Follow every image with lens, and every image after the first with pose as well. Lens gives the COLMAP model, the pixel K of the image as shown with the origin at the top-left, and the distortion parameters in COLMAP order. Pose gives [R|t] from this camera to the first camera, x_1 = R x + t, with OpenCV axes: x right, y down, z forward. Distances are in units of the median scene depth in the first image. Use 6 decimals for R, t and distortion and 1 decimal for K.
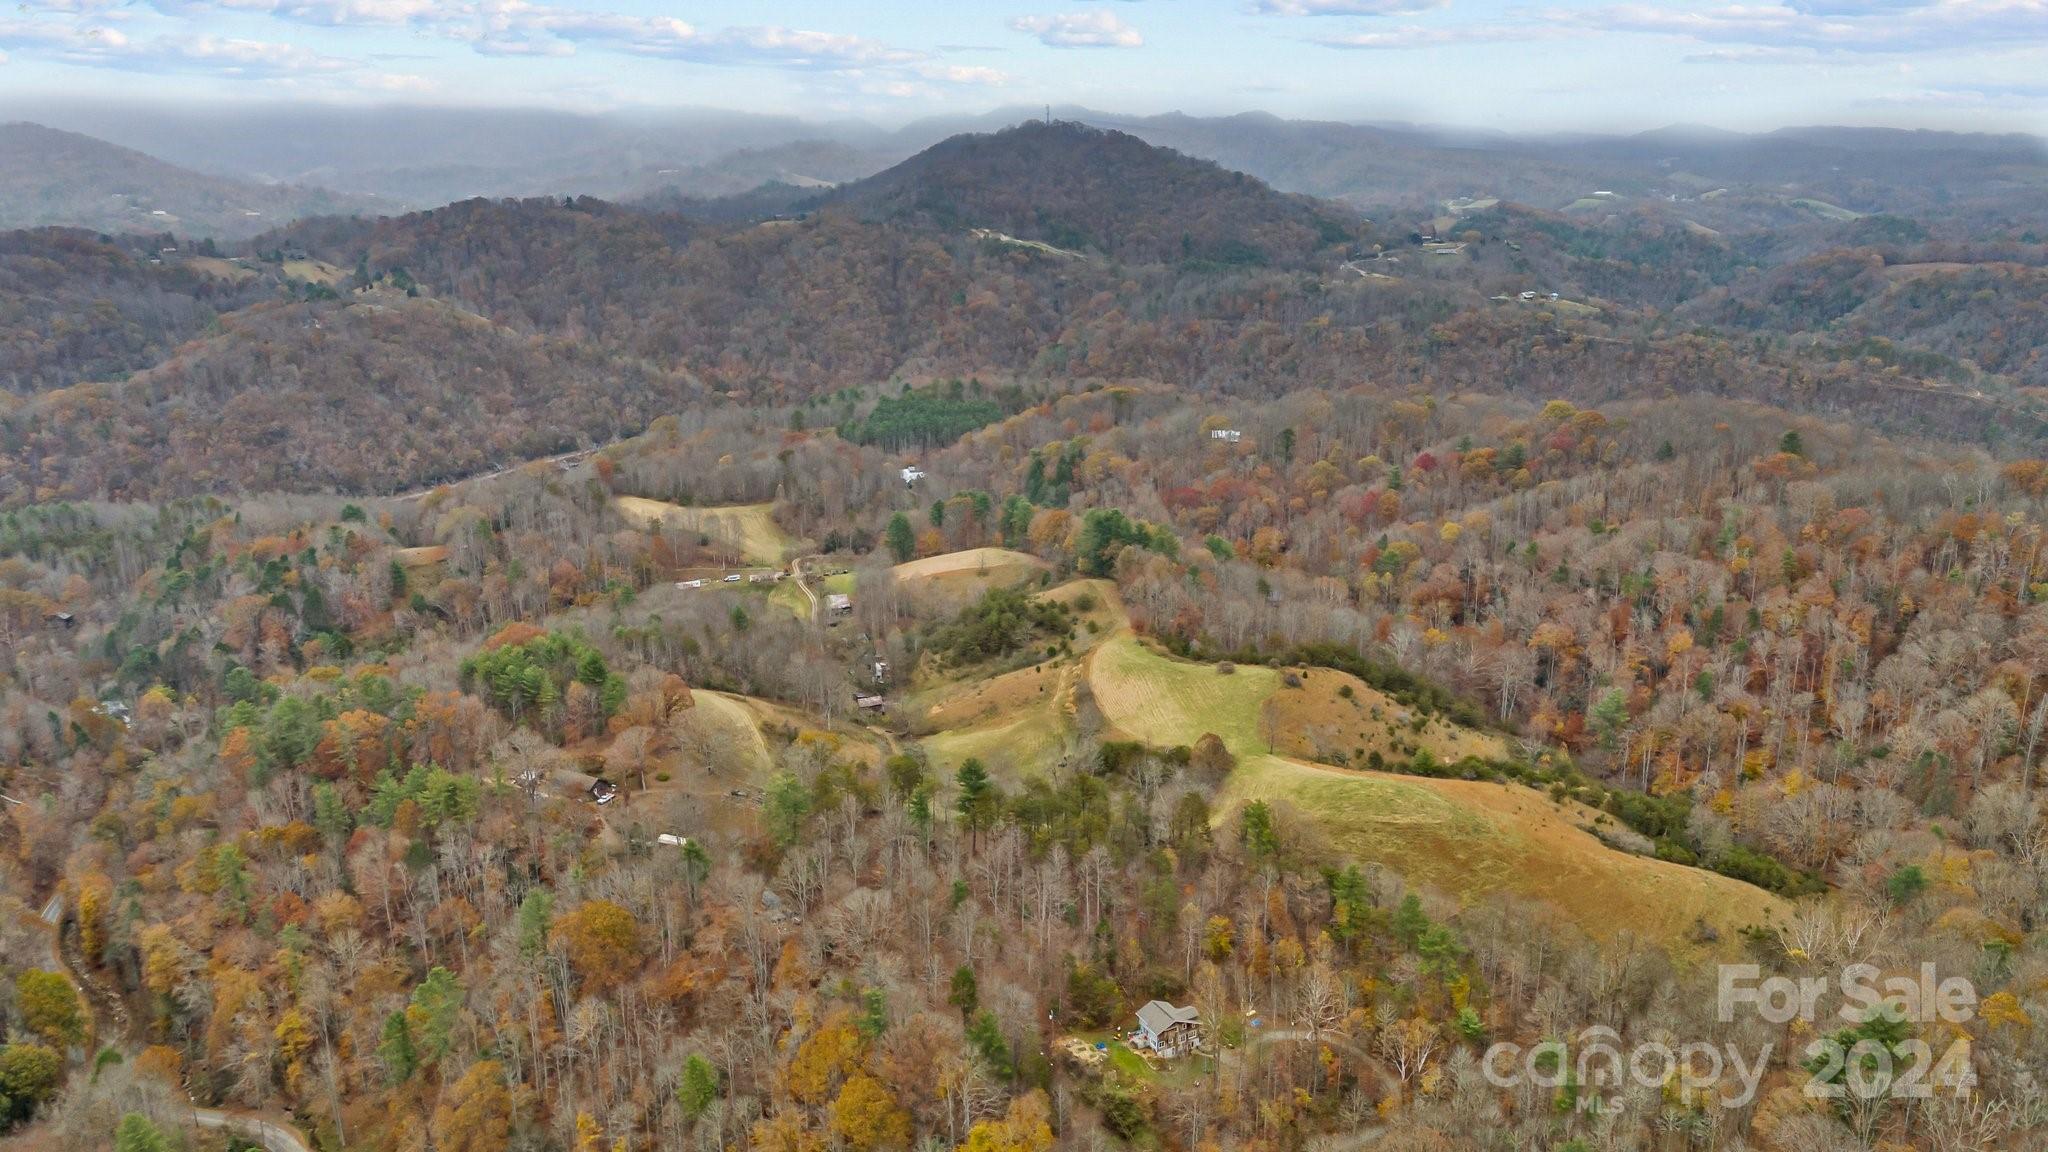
lens RADIAL K [[1506.3, 0, 1024.0], [0, 1506.3, 576.0], [0, 0, 1]] dist [0.114447, -0.161332]
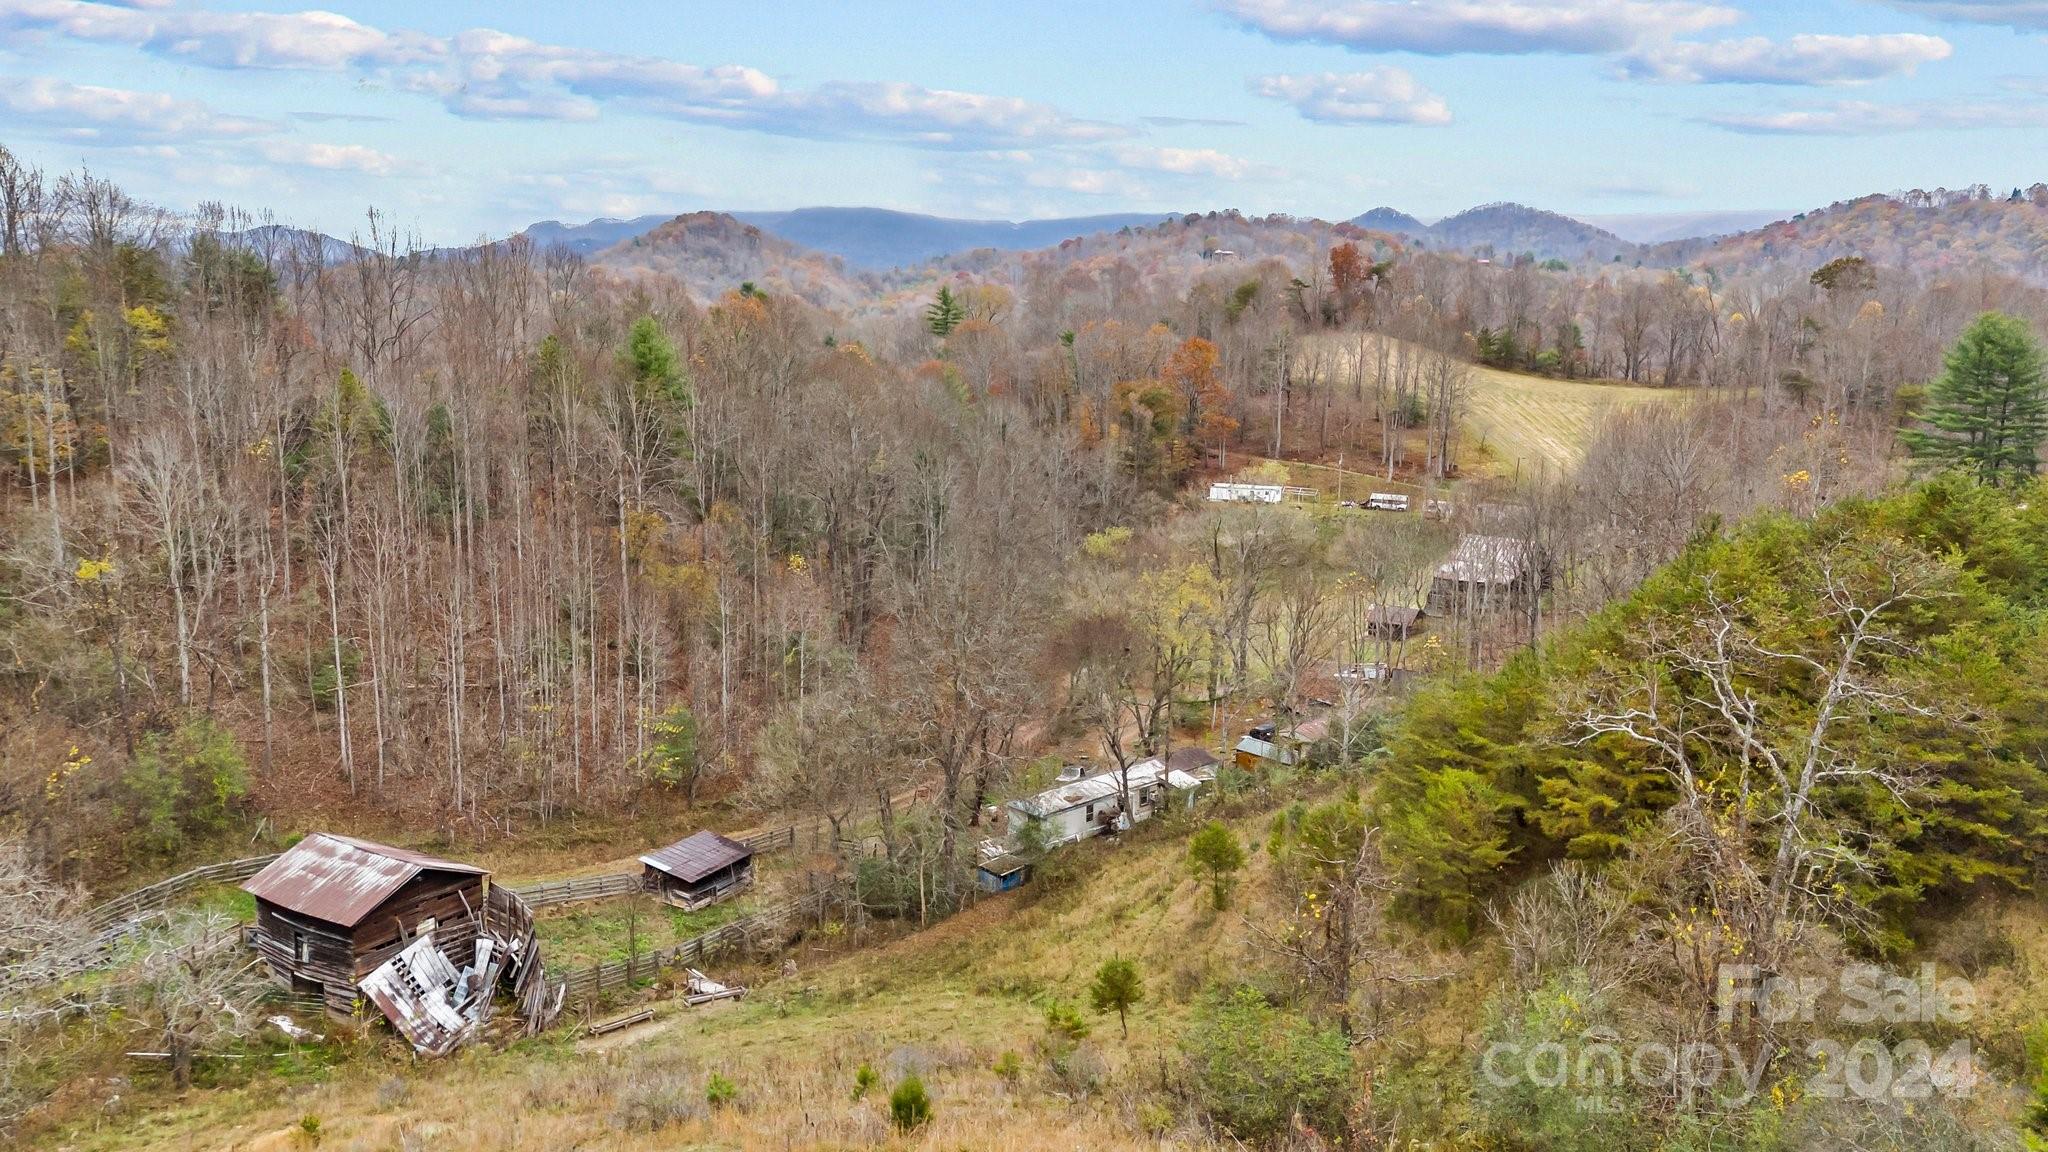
lens RADIAL K [[1551.3, 0, 1031.1], [0, 1551.3, 579.0], [0, 0, 1]] dist [0.096605, -0.101823]
pose [[0.602352, 0.159615, -0.782110, 0.014107], [-0.241599, 0.970303, 0.011951, 0.015362], [0.760791, 0.181758, 0.623026, 0.353150]]
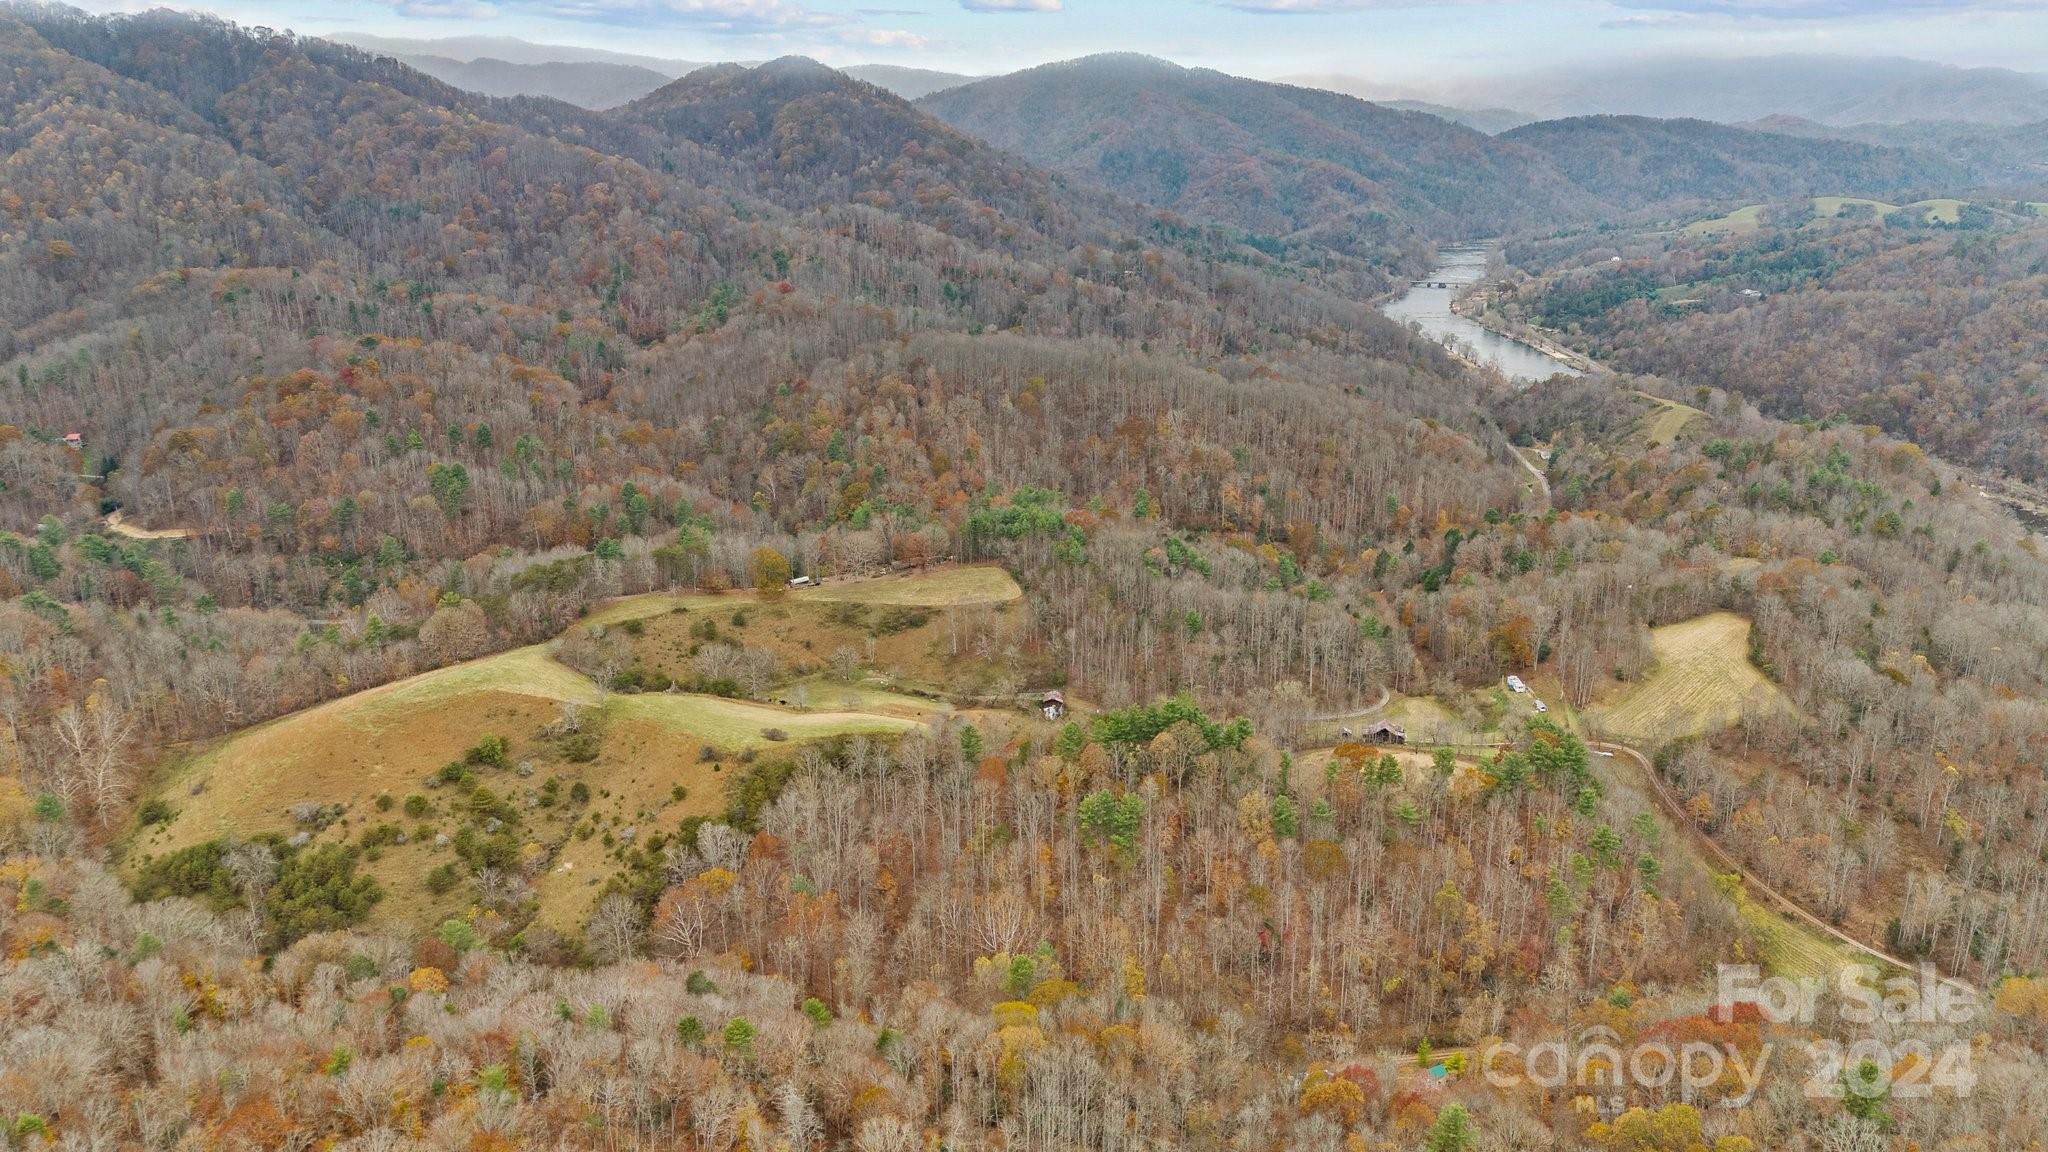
lens RADIAL K [[1510.0, 0, 1027.6], [0, 1510.0, 564.3], [0, 0, 1]] dist [0.079045, -0.067313]
pose [[-0.432233, 0.287838, -0.854590, 0.299462], [-0.247247, 0.873544, 0.419274, -0.167791], [0.867204, 0.392519, -0.306407, 0.474297]]
